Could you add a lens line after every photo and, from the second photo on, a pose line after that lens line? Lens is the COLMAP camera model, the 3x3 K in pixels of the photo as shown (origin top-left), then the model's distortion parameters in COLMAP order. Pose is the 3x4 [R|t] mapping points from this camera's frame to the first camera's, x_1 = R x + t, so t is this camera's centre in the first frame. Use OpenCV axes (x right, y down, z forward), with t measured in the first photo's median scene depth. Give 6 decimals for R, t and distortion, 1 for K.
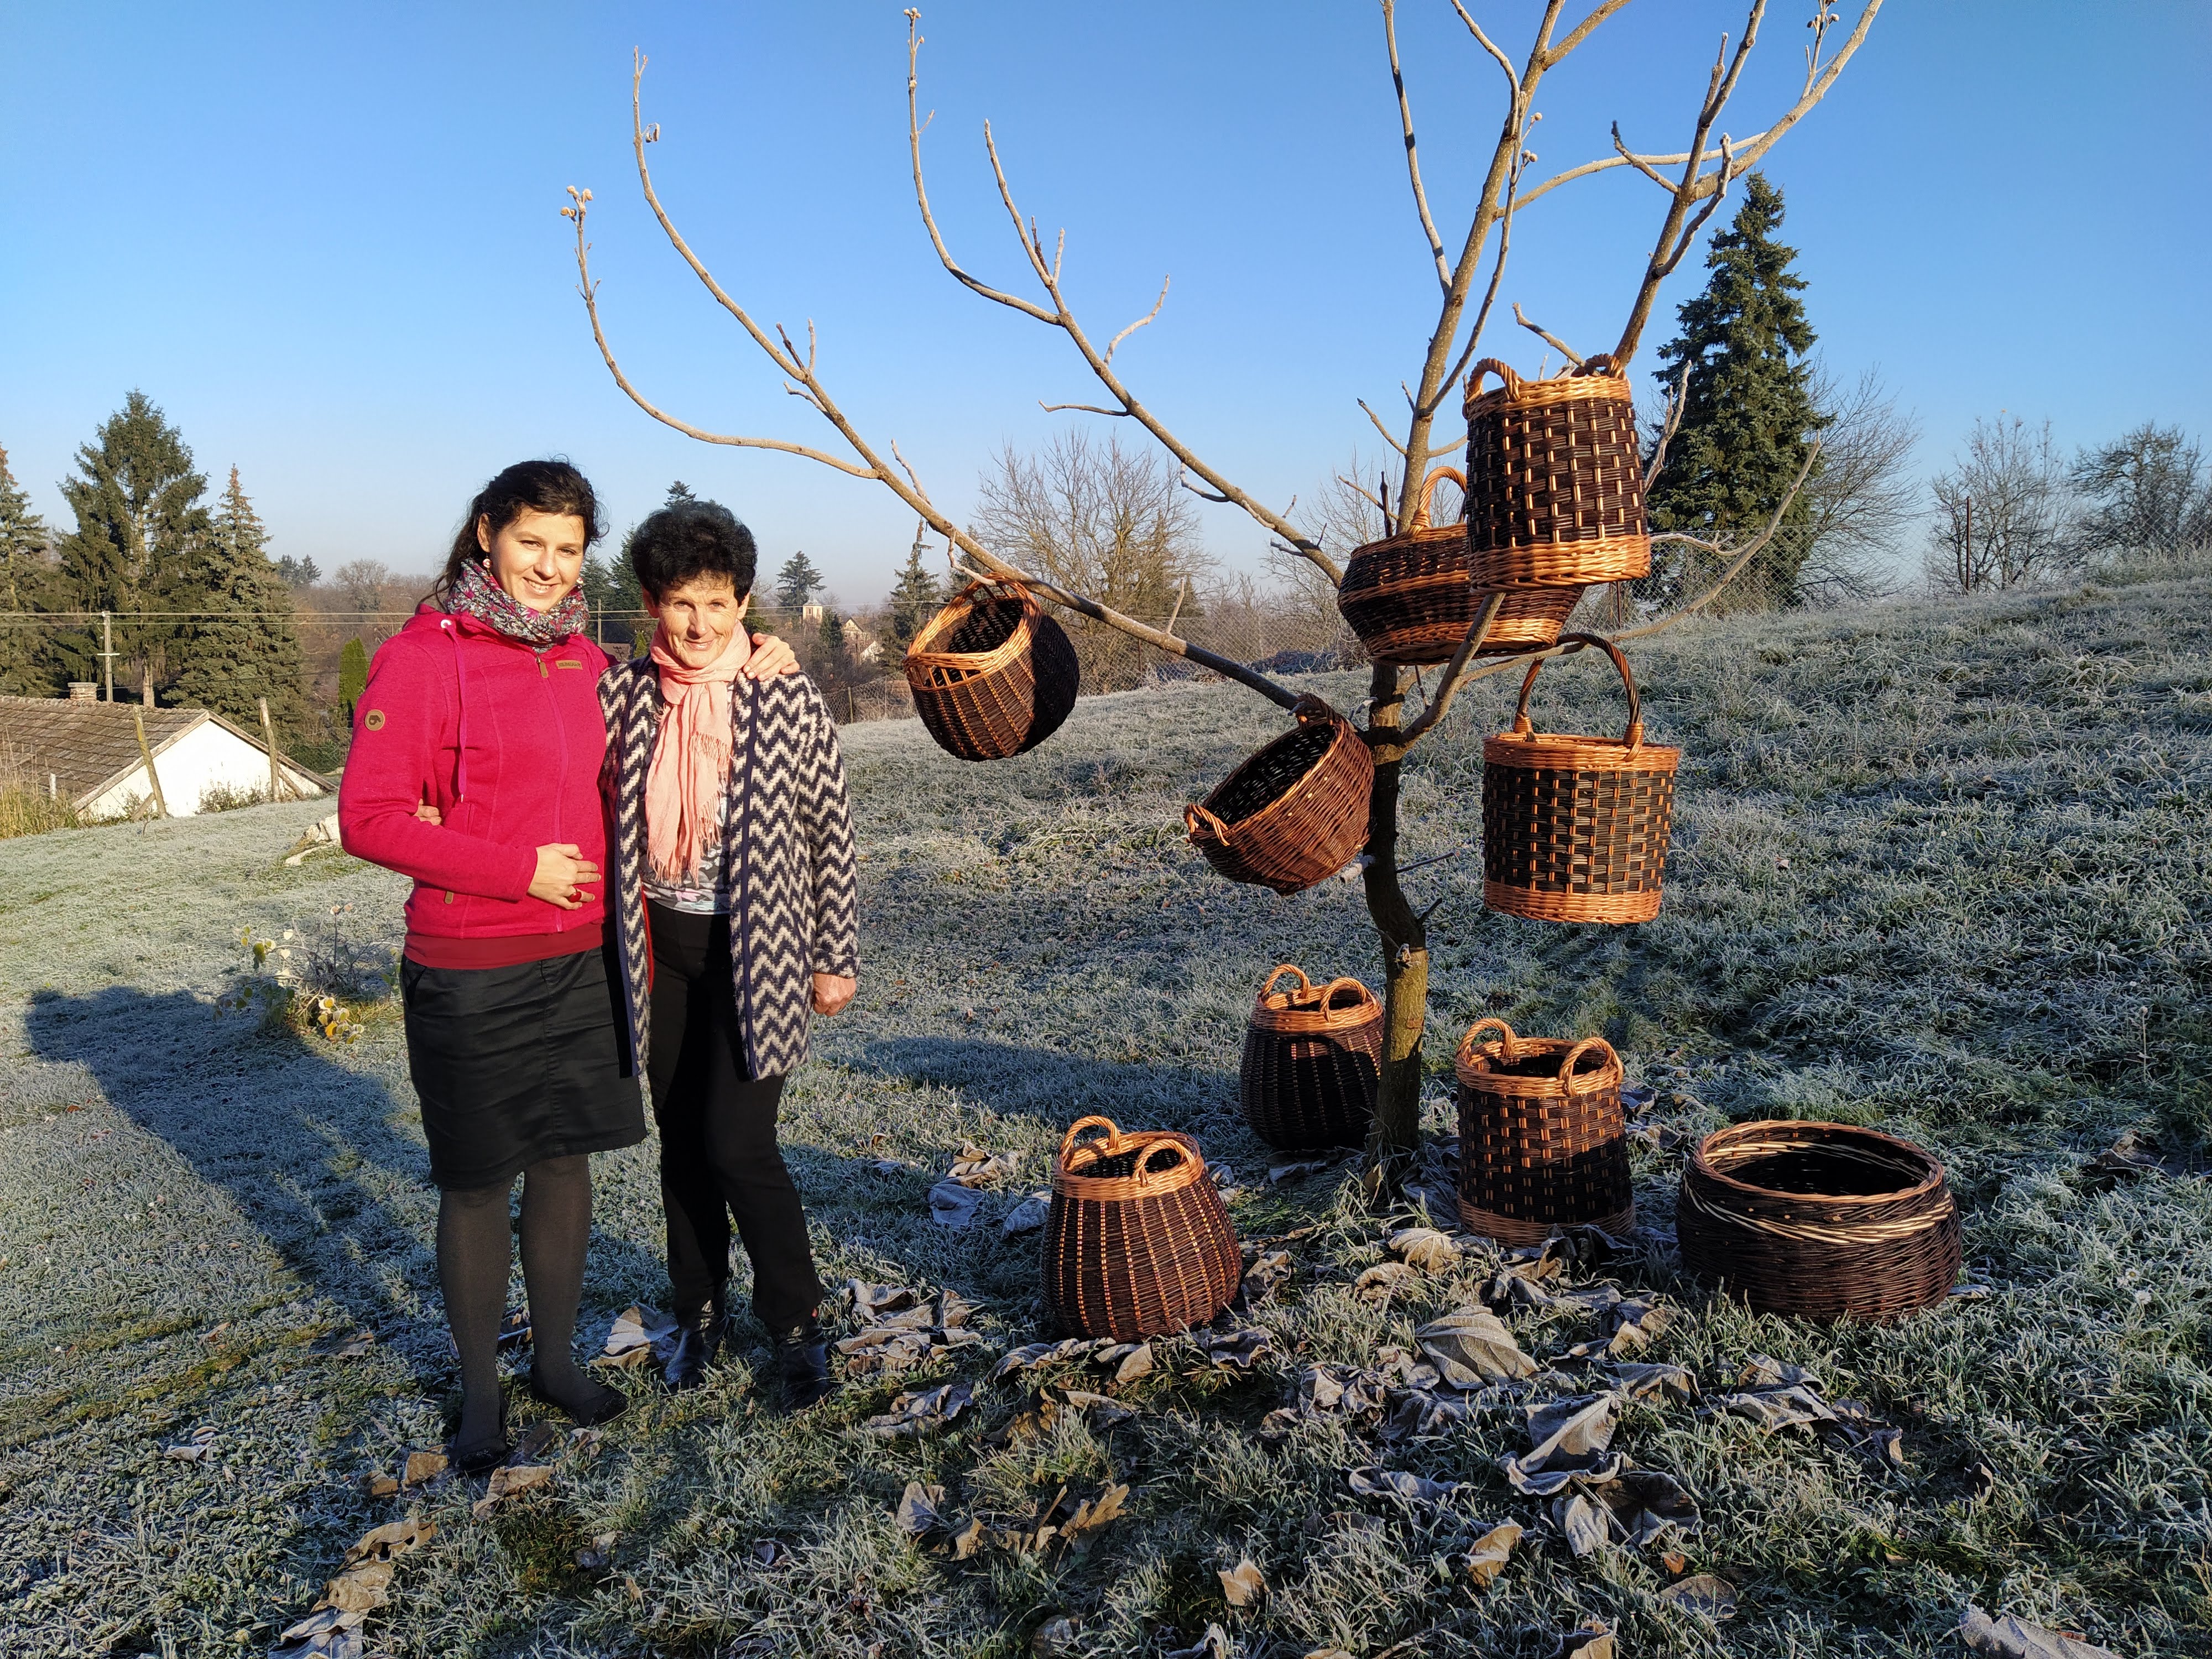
lens RADIAL K [[1639.4, 0, 1106.0], [0, 1639.4, 829.5], [0, 0, 1]] dist [0.110077, -0.150553]
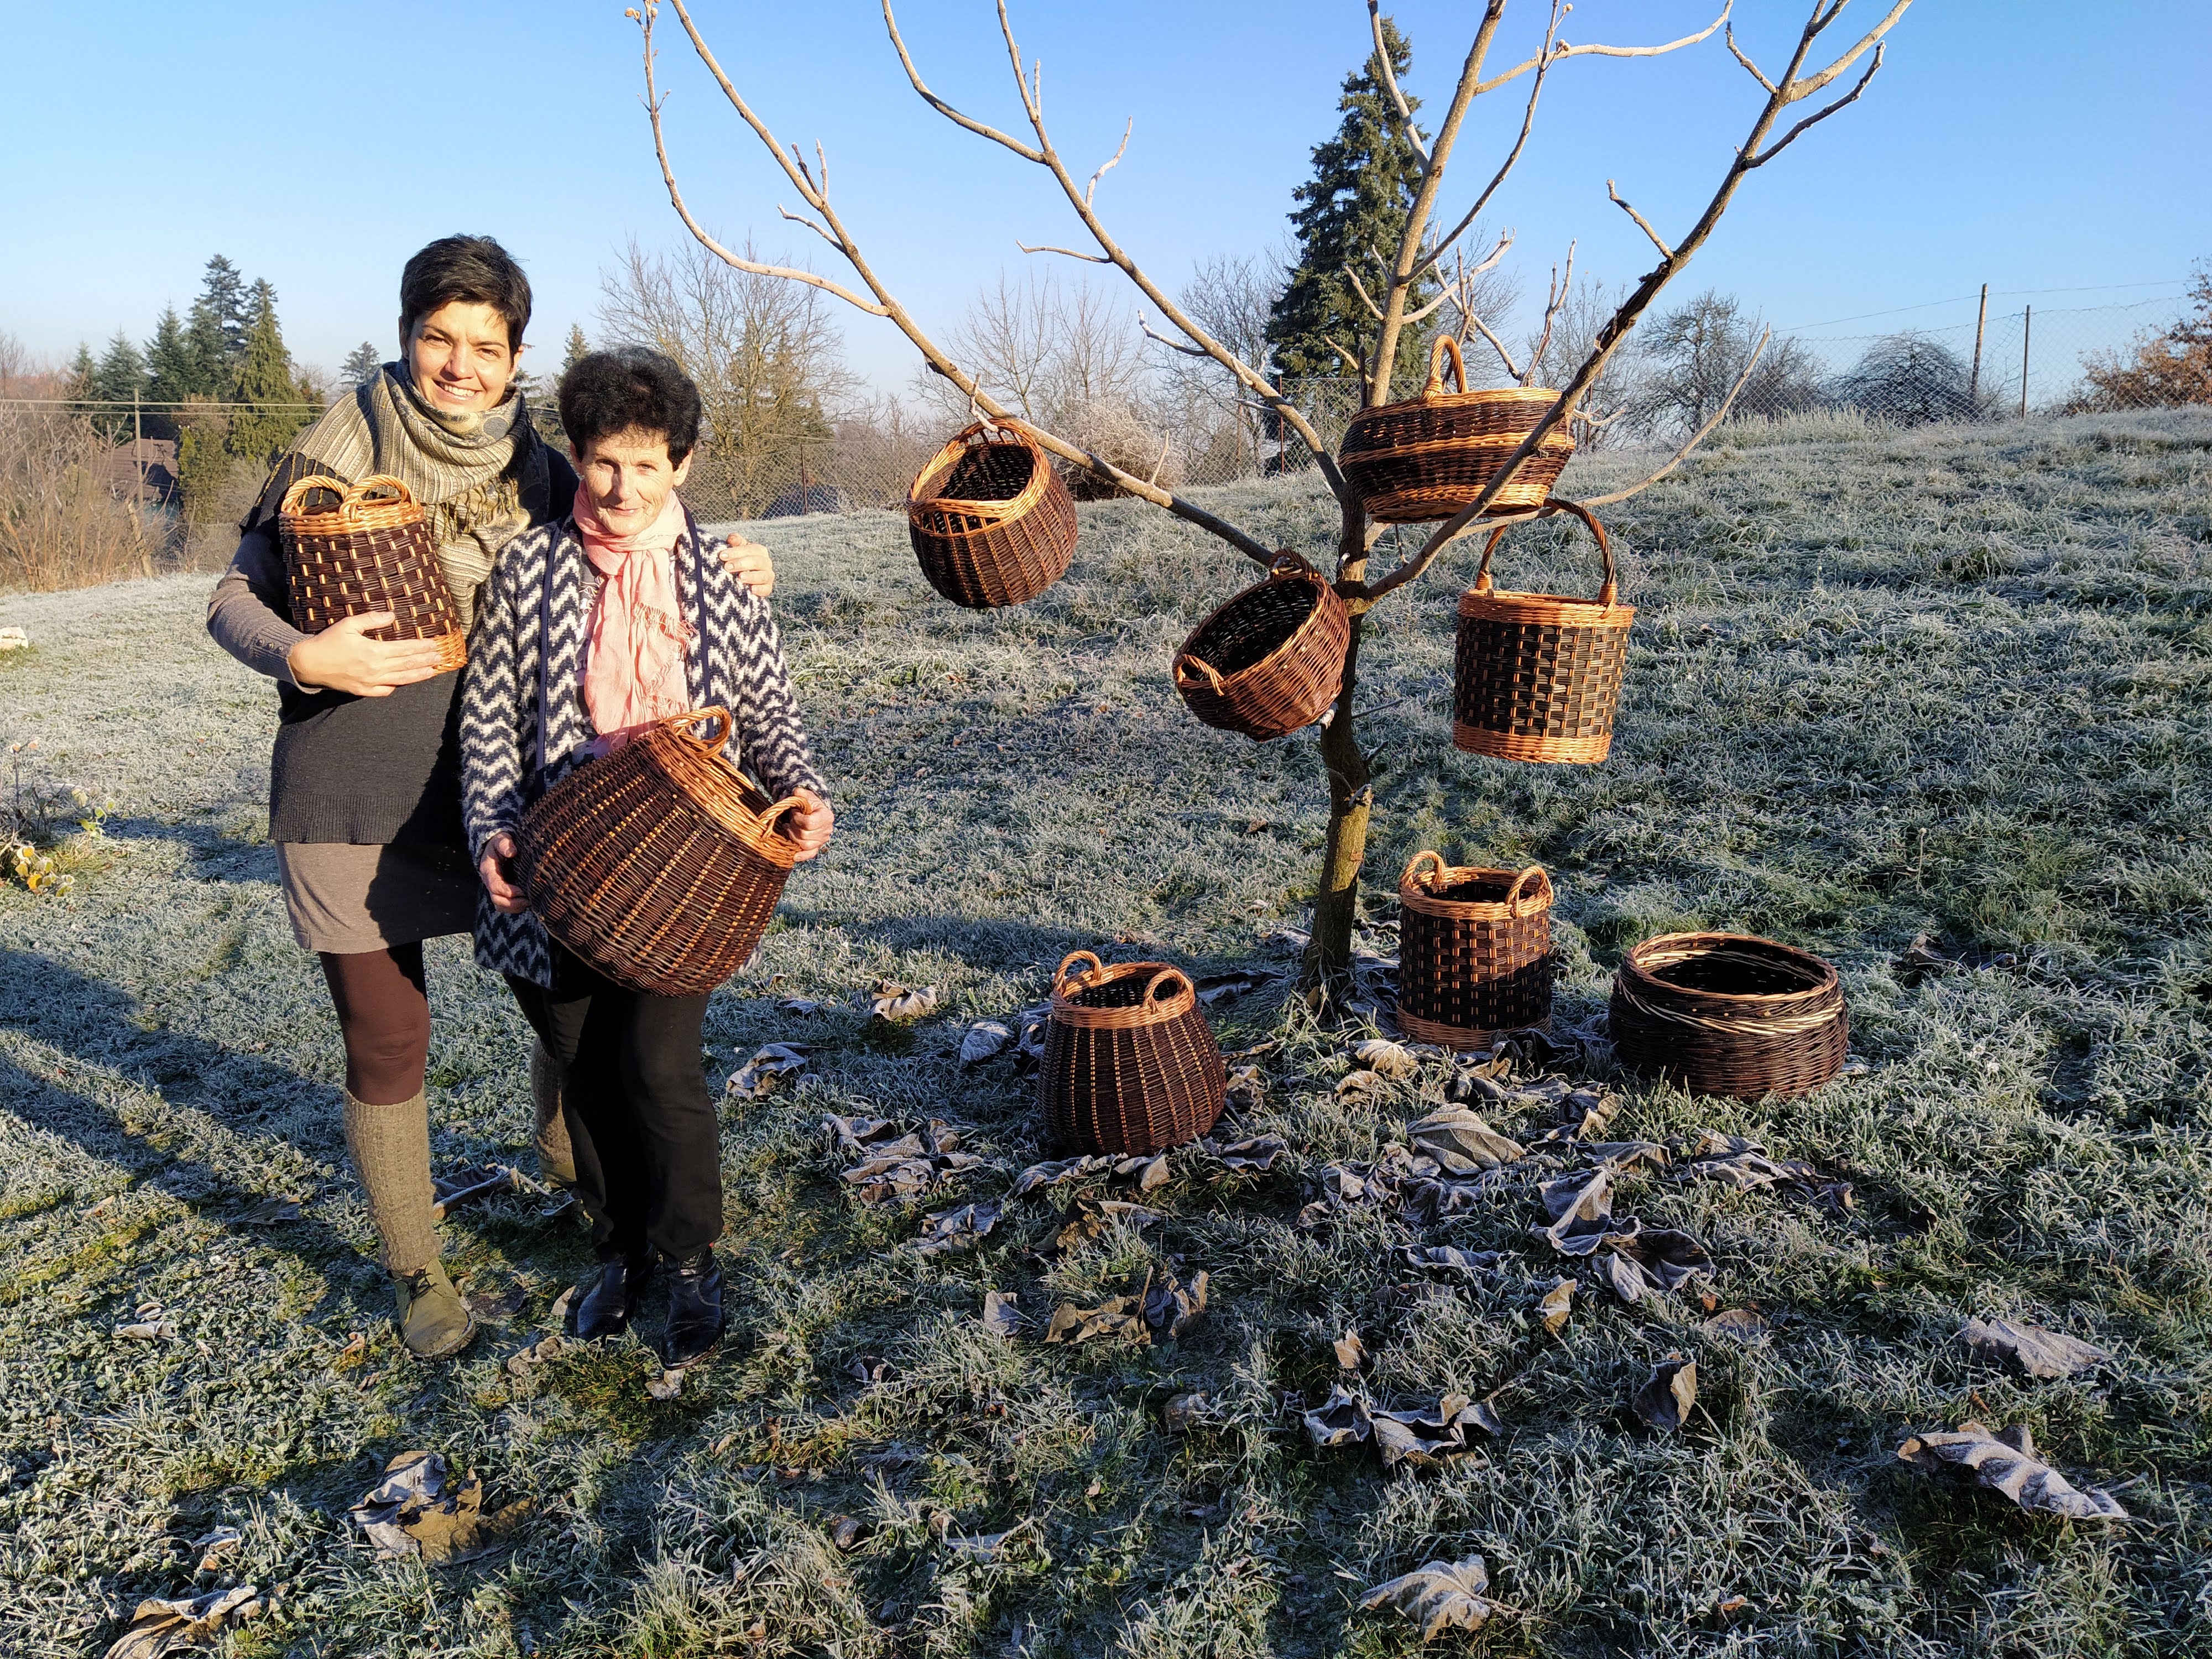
lens RADIAL K [[1639.4, 0, 1106.0], [0, 1639.4, 829.5], [0, 0, 1]] dist [0.110077, -0.150553]
pose [[0.973453, -0.016125, 0.228318, -0.238213], [-0.007280, 0.994830, 0.101297, -0.009482], [-0.228771, -0.100270, 0.968303, -0.013416]]
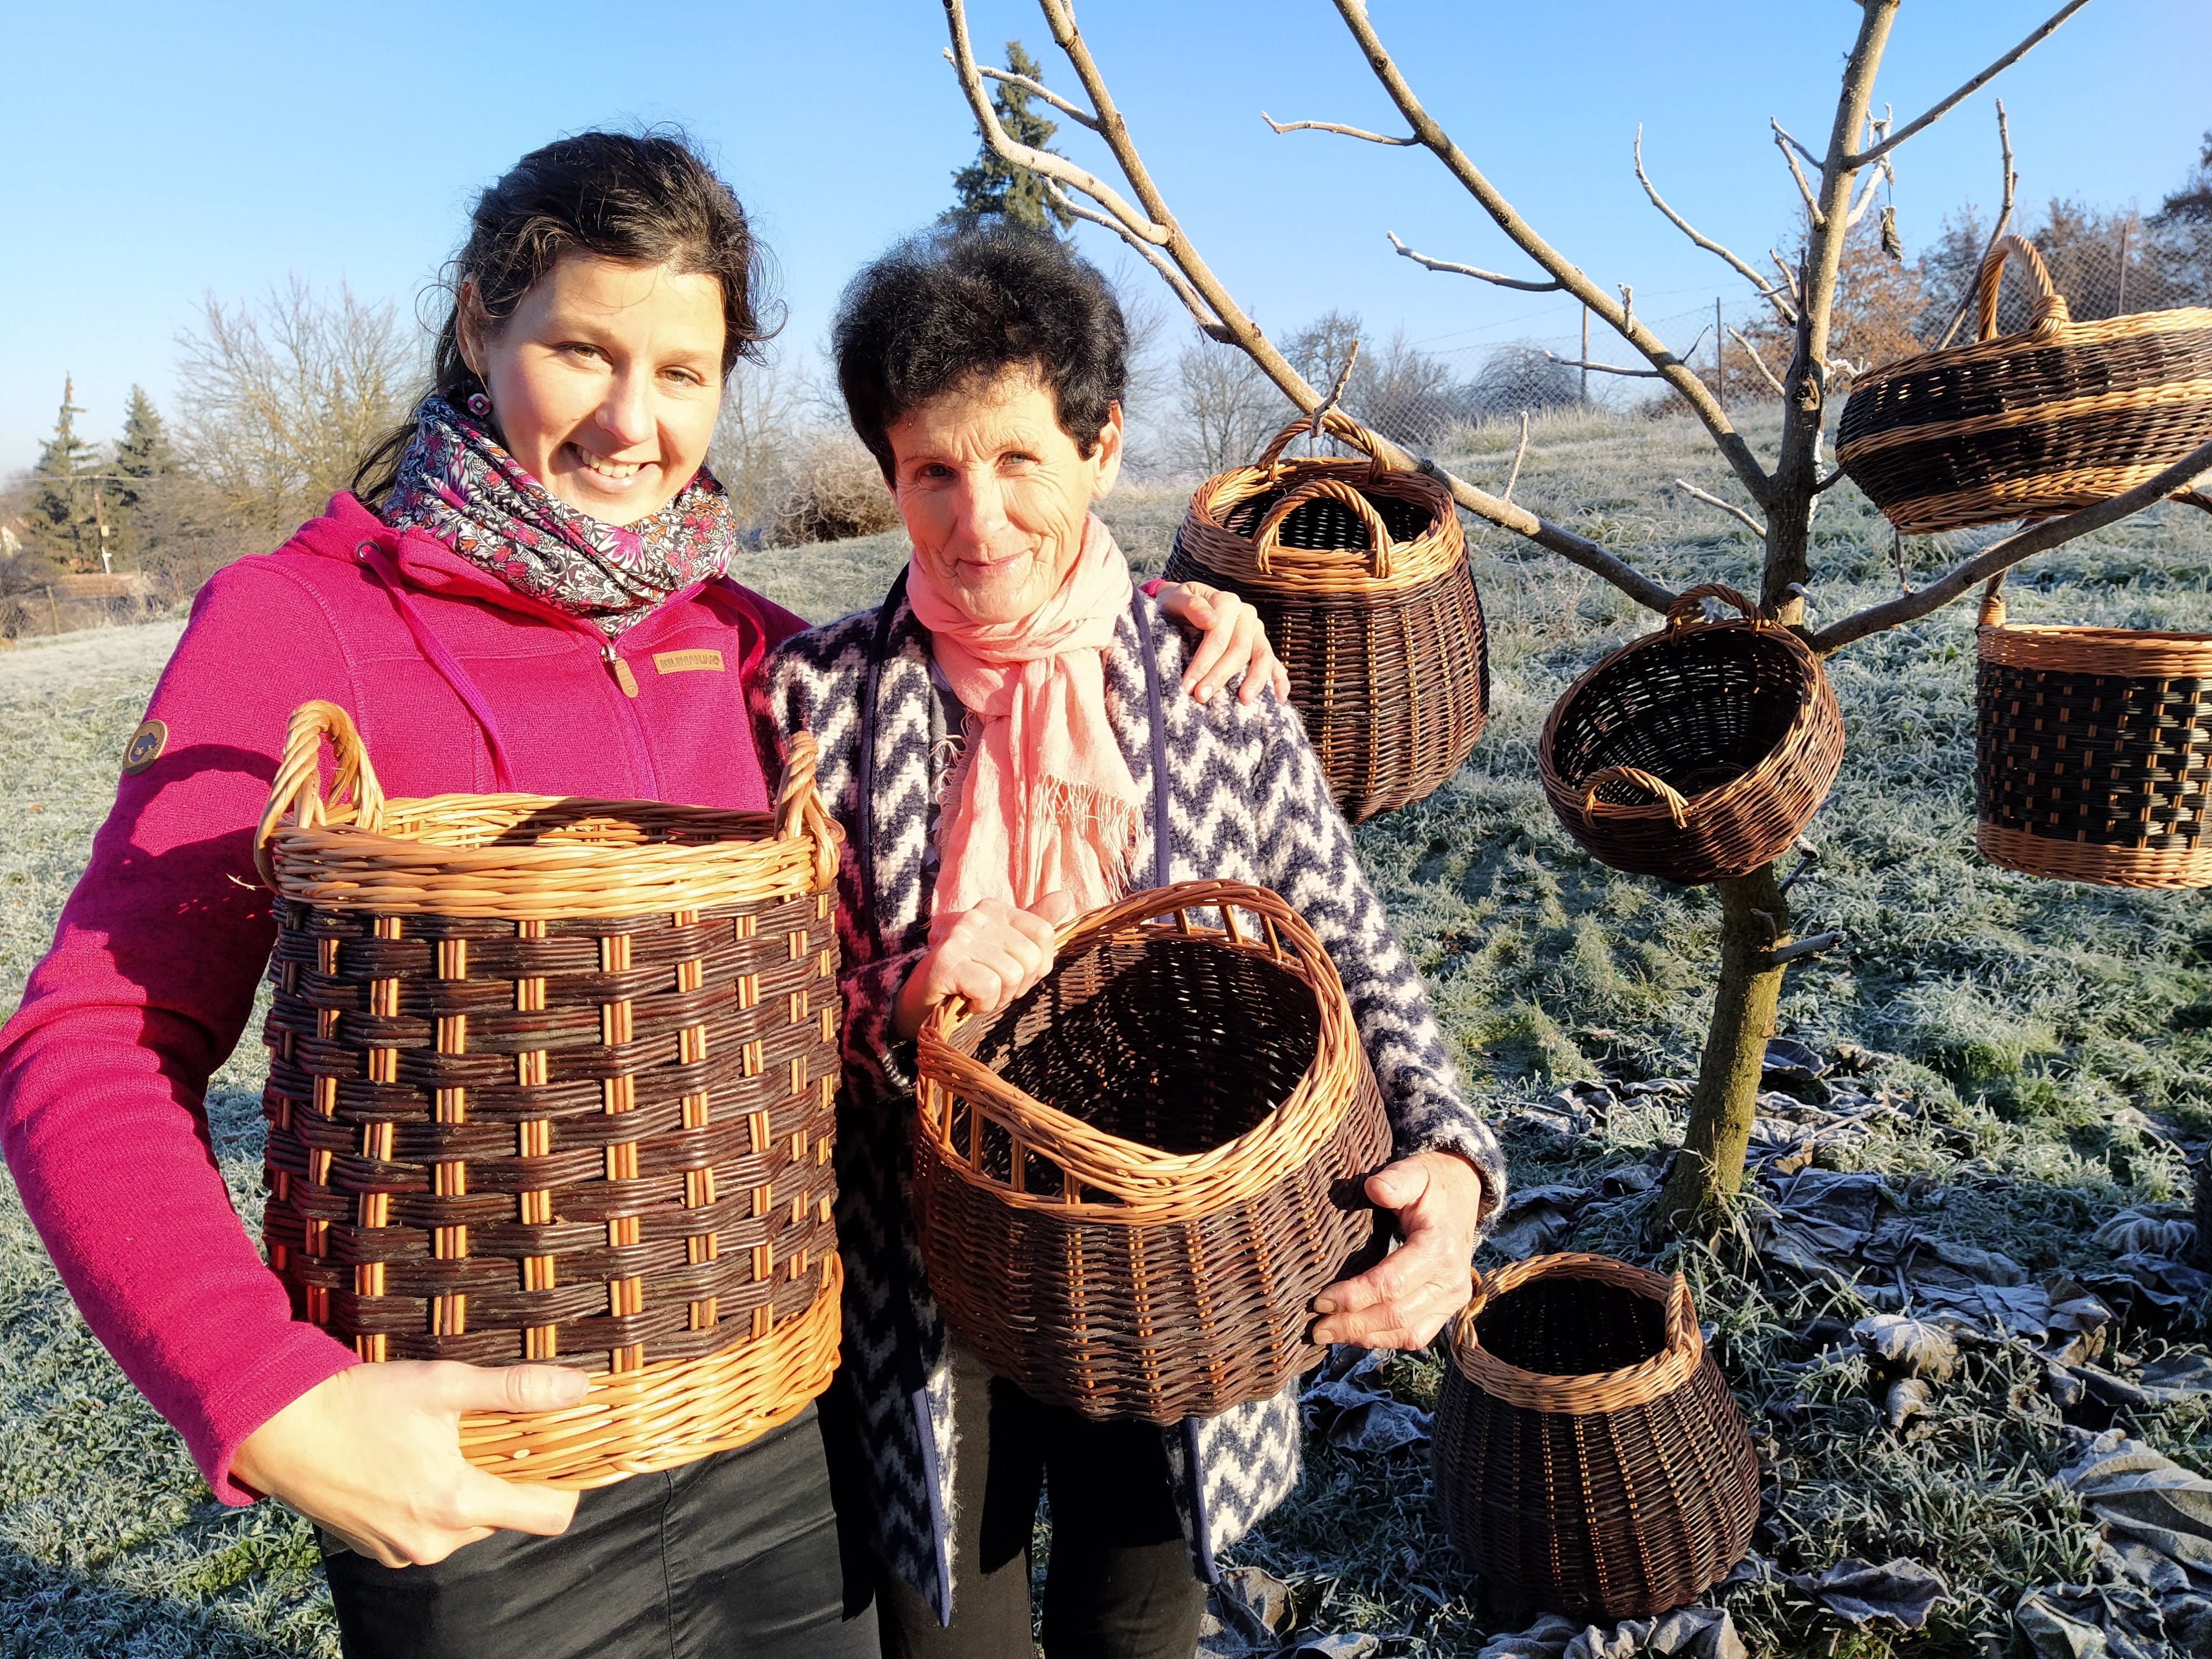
lens RADIAL K [[1639.4, 0, 1106.0], [0, 1639.4, 829.5], [0, 0, 1]] dist [0.110077, -0.150553]
pose [[0.901625, -0.102592, 0.420175, -0.410464], [0.071396, 0.993437, 0.089359, -0.062790], [-0.426585, -0.050570, 0.903032, 0.495988]]
